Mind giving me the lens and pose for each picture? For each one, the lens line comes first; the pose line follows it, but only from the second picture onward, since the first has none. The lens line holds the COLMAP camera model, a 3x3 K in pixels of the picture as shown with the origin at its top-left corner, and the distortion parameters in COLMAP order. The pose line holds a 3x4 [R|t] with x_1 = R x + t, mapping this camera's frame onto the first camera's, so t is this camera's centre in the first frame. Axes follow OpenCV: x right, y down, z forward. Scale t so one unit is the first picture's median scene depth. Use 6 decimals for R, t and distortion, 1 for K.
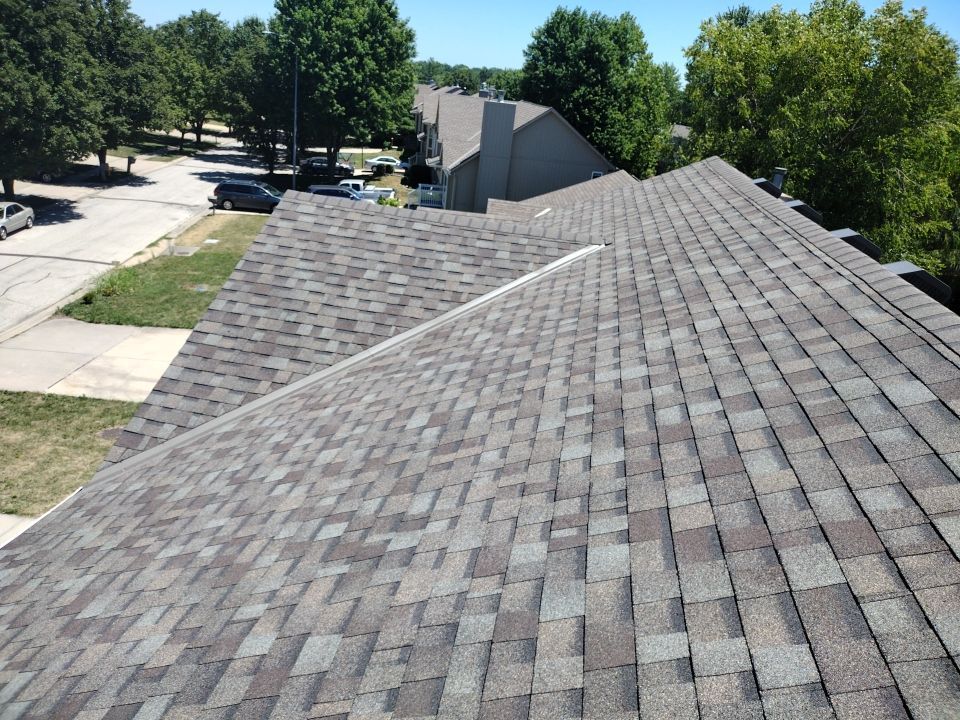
lens RADIAL K [[721.9, 0, 475.5], [0, 721.9, 360.5], [0, 0, 1]] dist [0.049081, -0.056674]
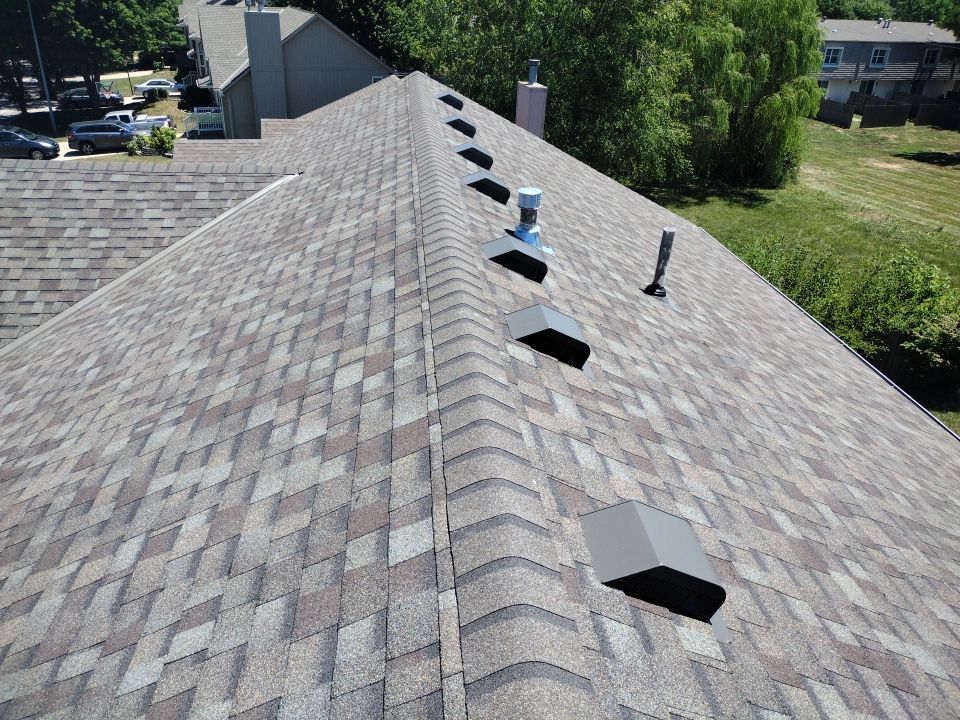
lens RADIAL K [[721.9, 0, 489.5], [0, 721.9, 362.4], [0, 0, 1]] dist [0.049081, -0.056674]
pose [[0.961755, -0.185015, 0.201983, 0.183973], [0.157386, 0.976786, 0.145325, 0.006827], [-0.224182, -0.107978, 0.968547, -0.176193]]
